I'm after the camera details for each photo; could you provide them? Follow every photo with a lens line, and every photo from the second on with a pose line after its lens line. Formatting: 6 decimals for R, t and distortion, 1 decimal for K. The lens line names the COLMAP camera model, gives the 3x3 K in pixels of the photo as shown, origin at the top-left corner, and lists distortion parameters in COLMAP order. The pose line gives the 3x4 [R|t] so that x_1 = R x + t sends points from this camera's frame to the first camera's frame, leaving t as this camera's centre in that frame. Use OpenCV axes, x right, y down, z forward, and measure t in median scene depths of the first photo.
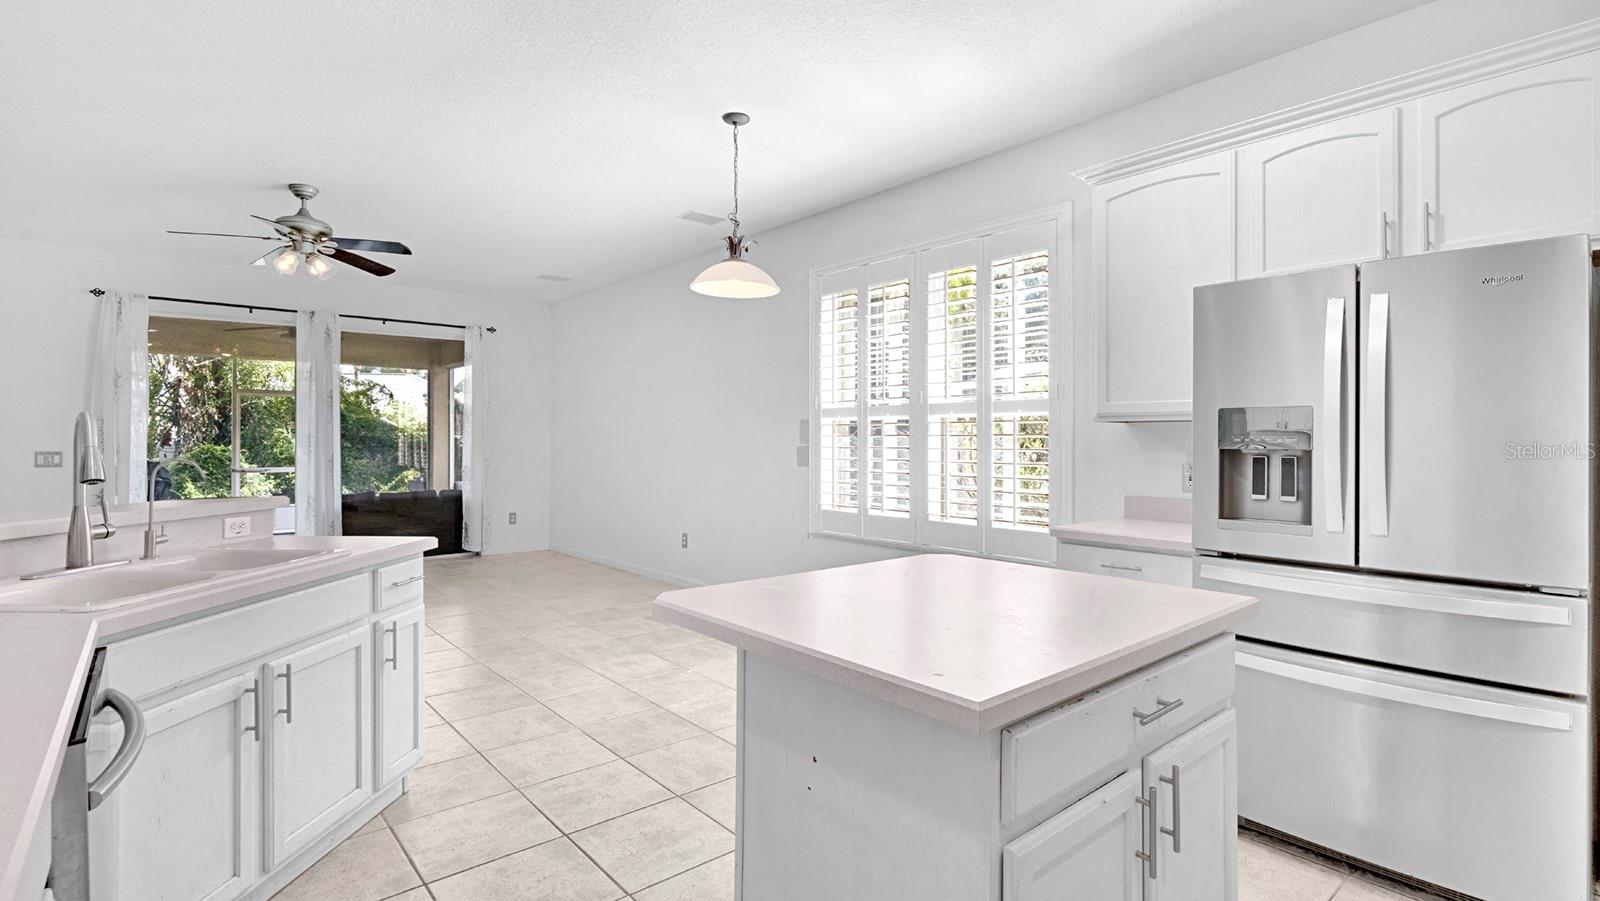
lens RADIAL K [[757.0, 0, 788.0], [0, 757.0, 434.8], [0, 0, 1]] dist [-0.000265, 0.000838]
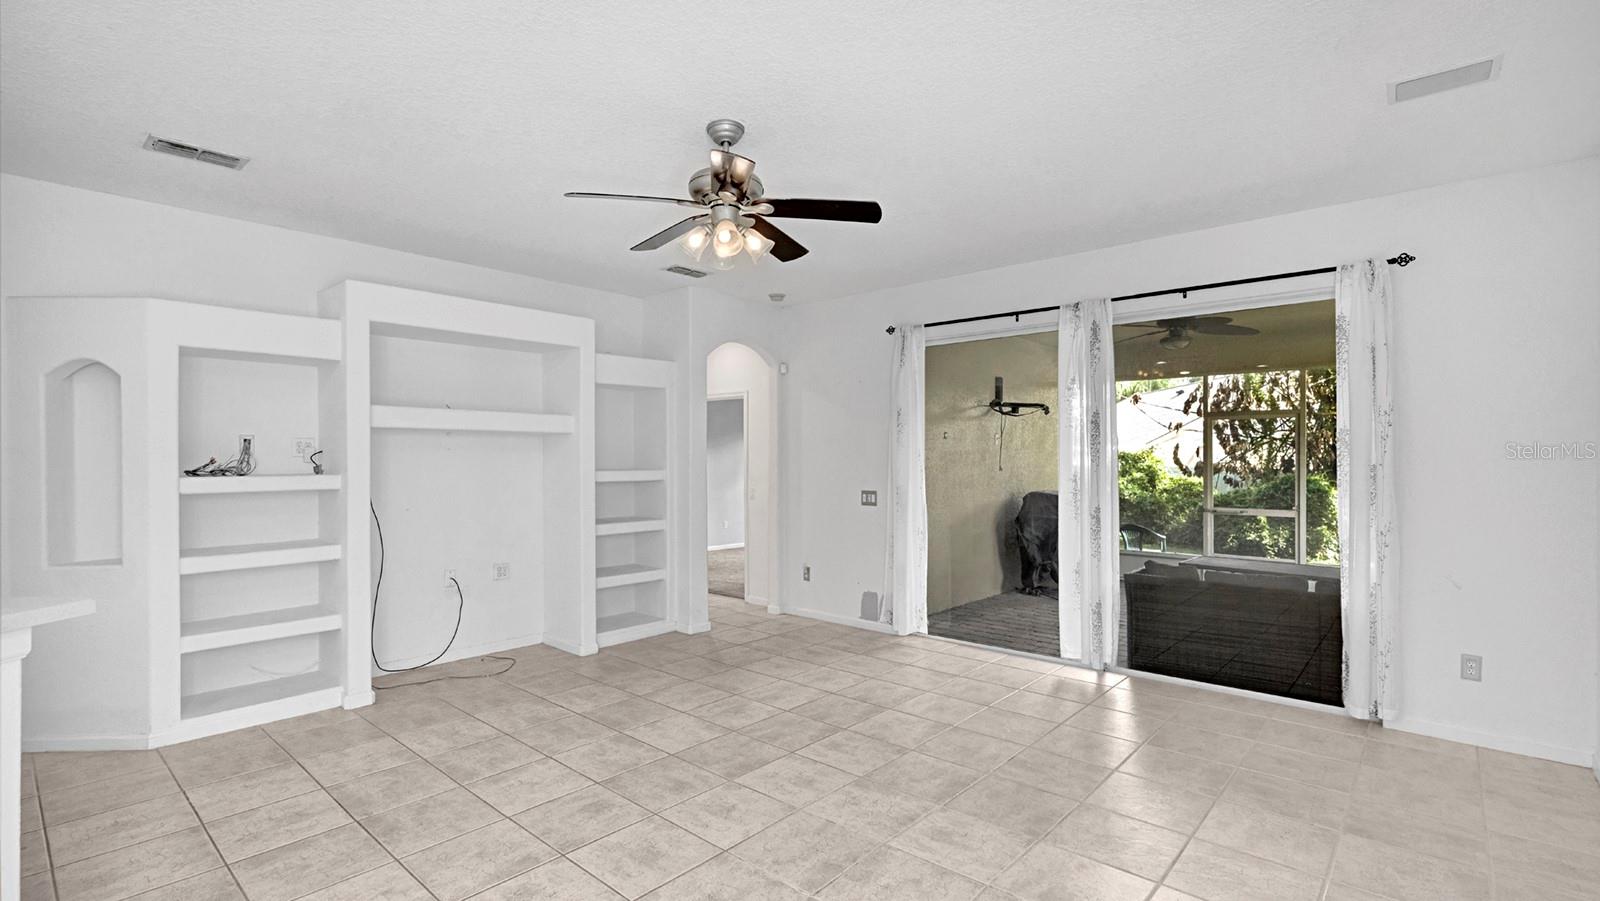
lens RADIAL K [[735.0, 0, 791.0], [0, 735.0, 462.0], [0, 0, 1]] dist [-0.003425, -0.000100]
pose [[0.137520, 0.003793, -0.990492, 0.022057], [0.007706, 0.999958, 0.004899, -0.031674], [0.990469, -0.008306, 0.137485, 1.015655]]
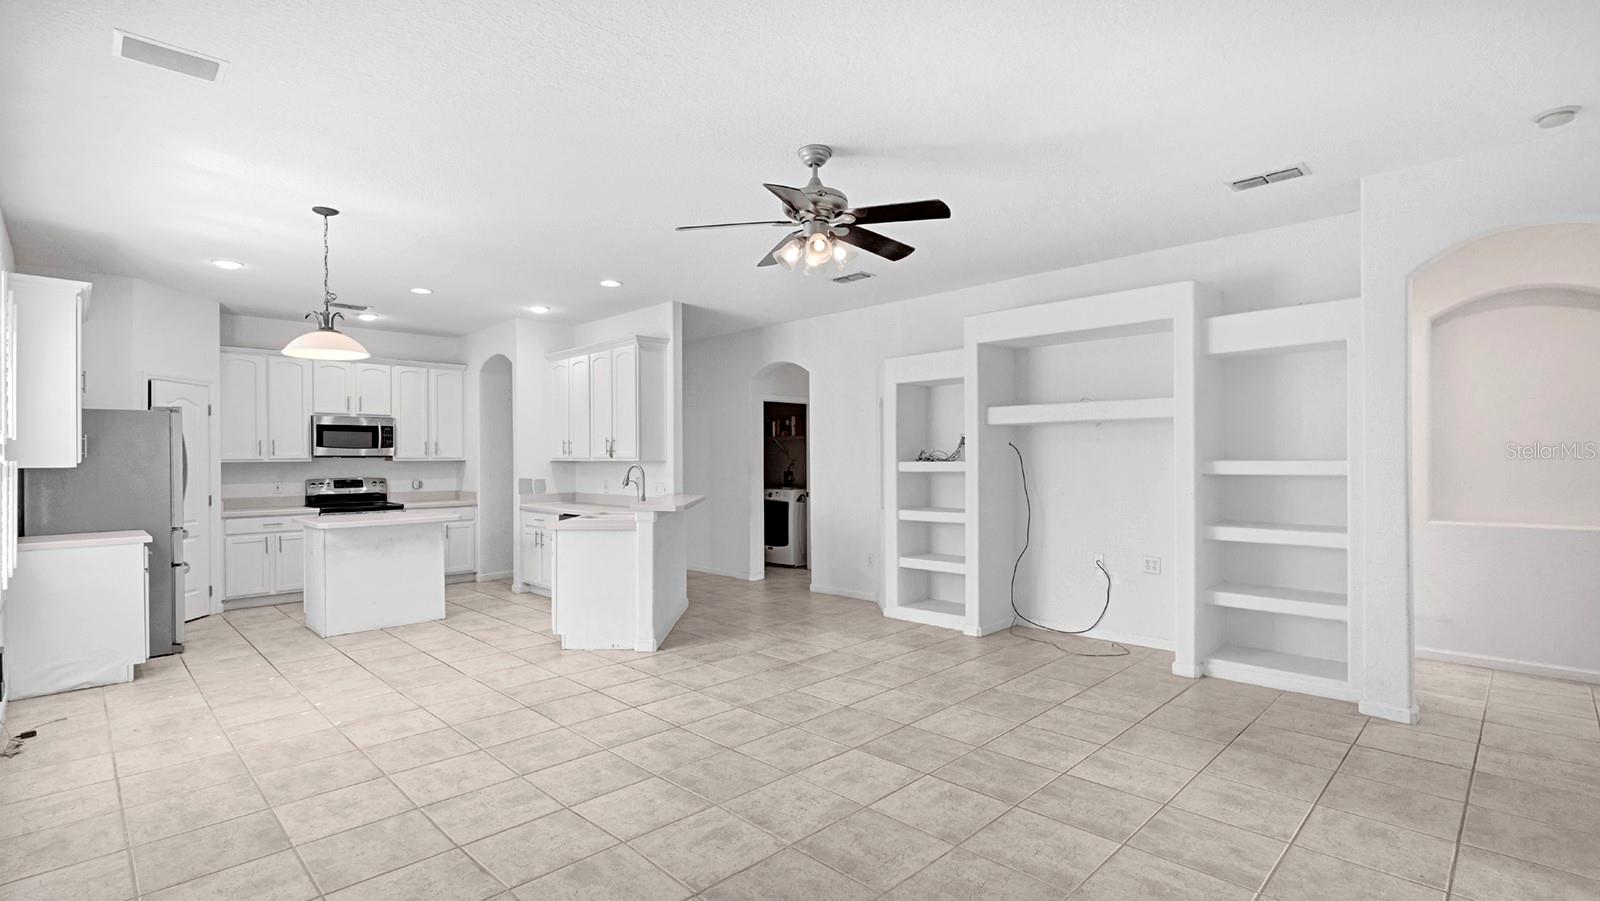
lens RADIAL K [[735.0, 0, 791.0], [0, 735.0, 462.0], [0, 0, 1]] dist [-0.003425, -0.000100]
pose [[-0.996971, 0.005631, -0.077571, -0.585960], [0.005829, 0.999980, -0.002324, -0.012229], [0.077556, -0.002769, -0.996984, 1.825135]]
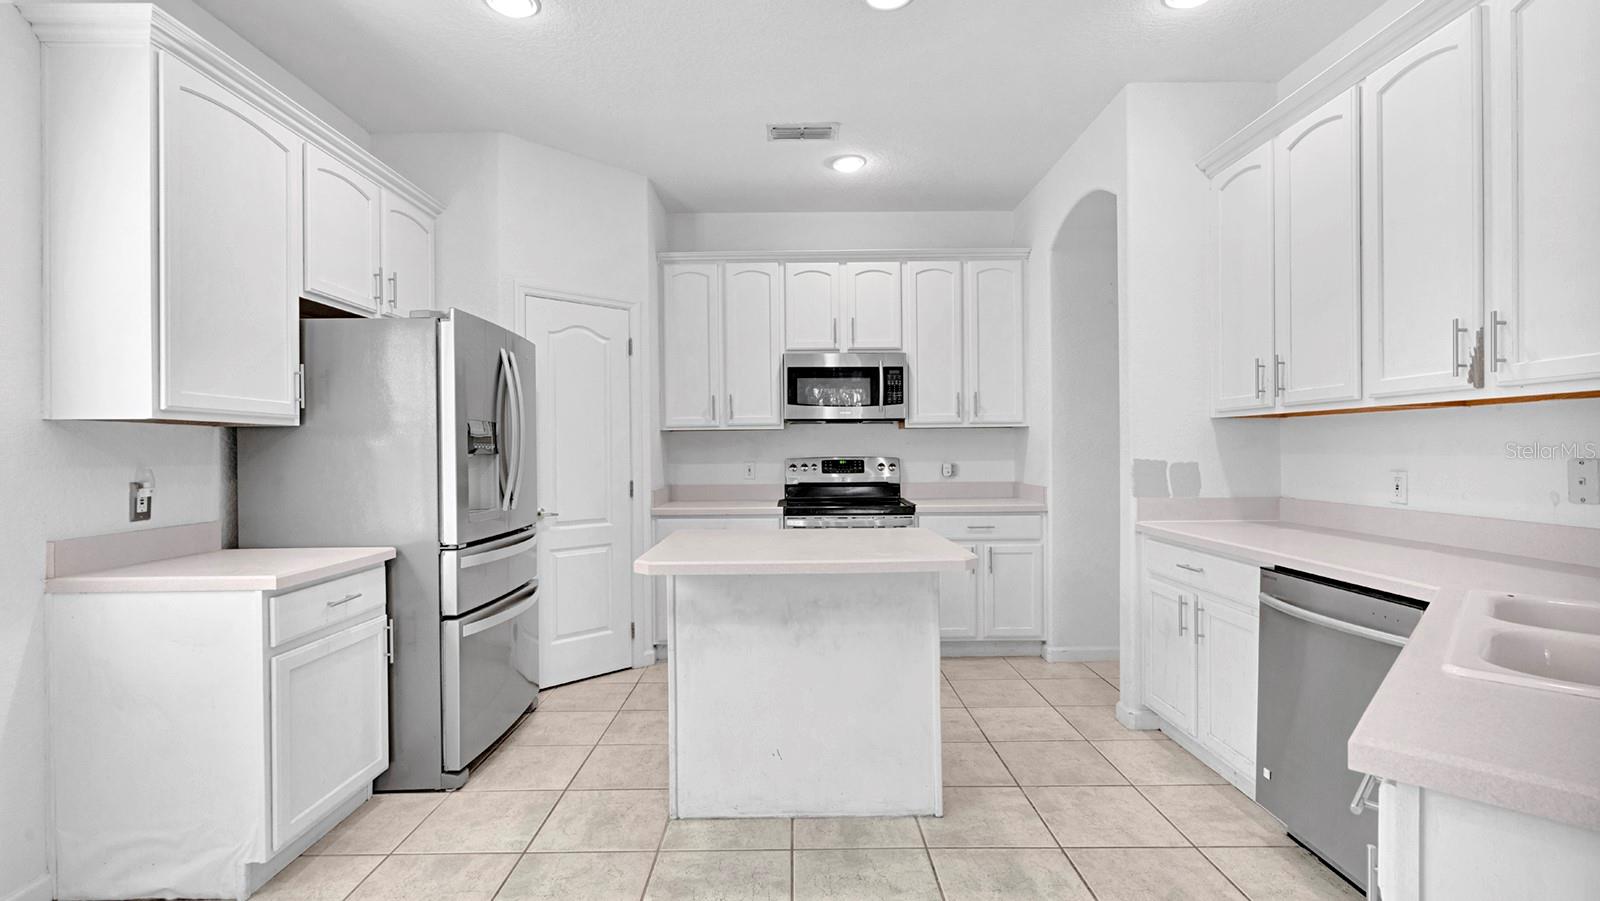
lens RADIAL K [[732.4, 0, 791.8], [0, 732.4, 453.5], [0, 0, 1]] dist [-0.002170, 0.001442]
pose [[-0.764135, 0.003226, 0.645048, -0.297037], [0.004215, 0.999991, -0.000007, 0.010545], [-0.645043, 0.002713, -0.764142, 0.847951]]
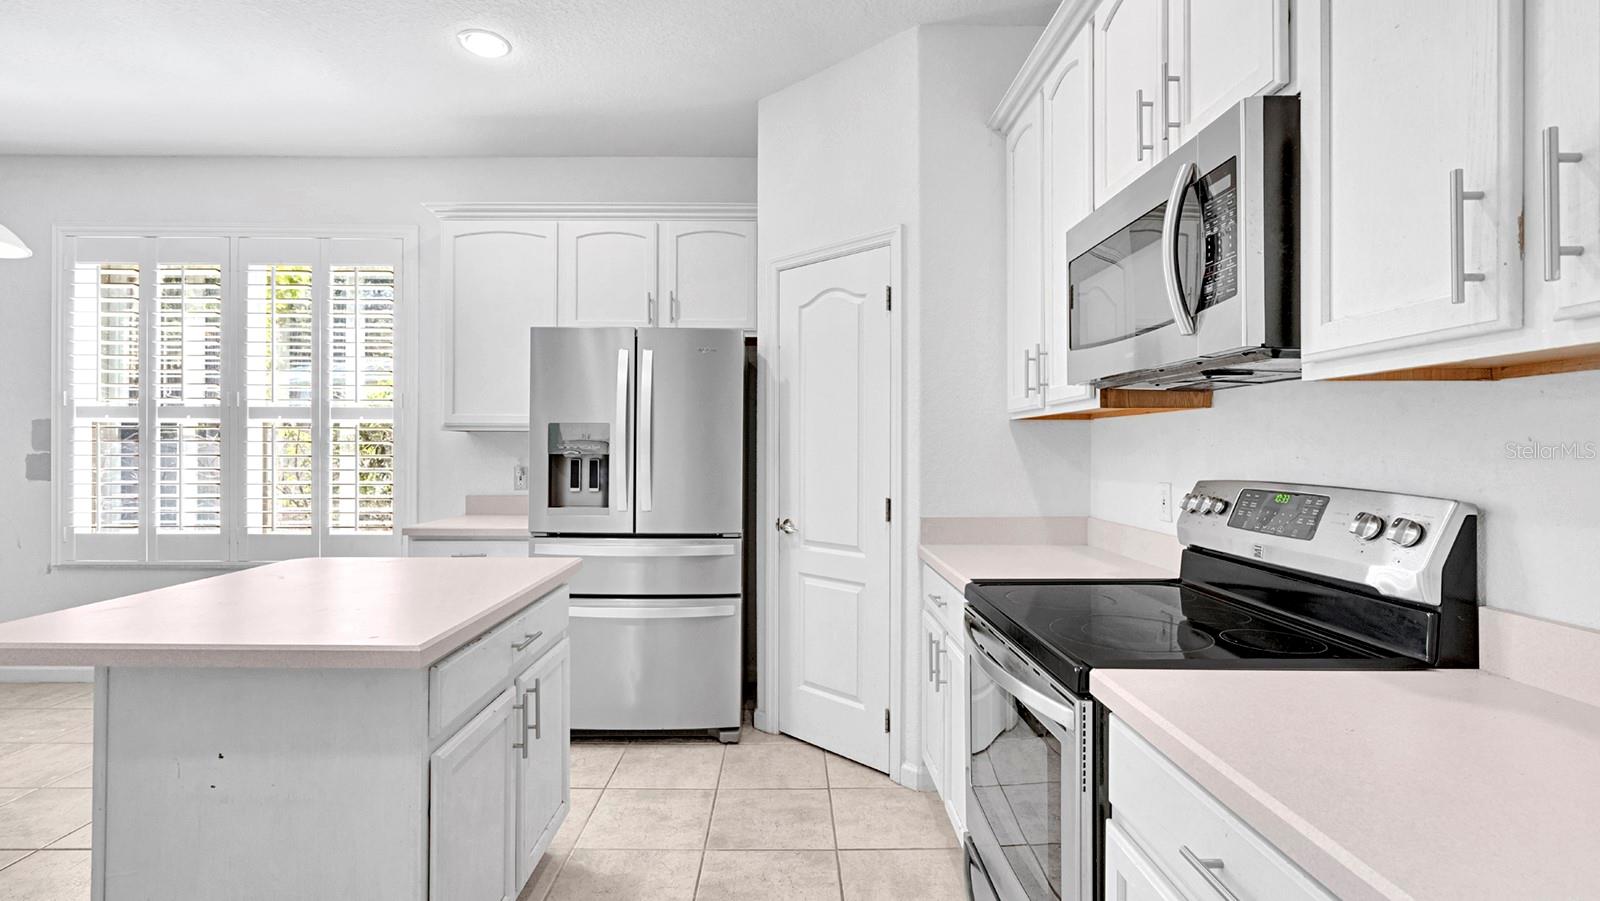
lens RADIAL K [[732.4, 0, 791.8], [0, 732.4, 453.5], [0, 0, 1]] dist [-0.002170, 0.001442]
pose [[0.641619, -0.004159, 0.767012, -0.070659], [-0.007923, 0.999896, 0.012050, -0.000416], [-0.766983, -0.013808, 0.641519, -0.071782]]
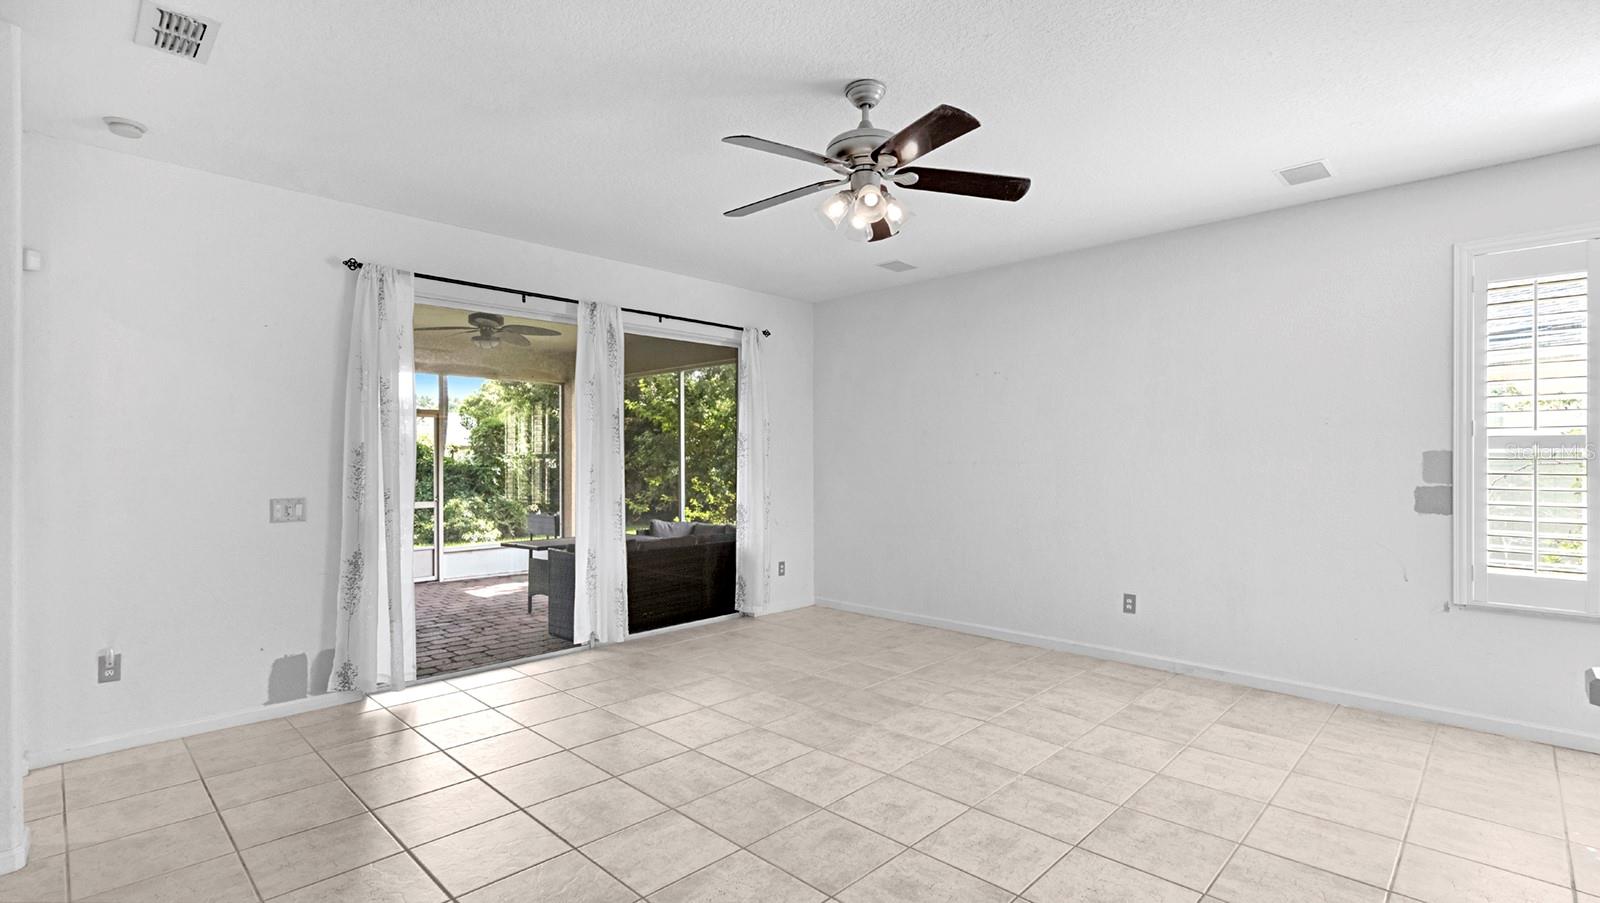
lens RADIAL K [[737.2, 0, 796.7], [0, 737.2, 453.0], [0, 0, 1]] dist [-0.001454, 0.000212]
pose [[0.995037, -0.002745, 0.099470, -0.798476], [0.002746, 0.999996, 0.000135, -0.023067], [-0.099470, 0.000138, 0.995041, 0.410997]]
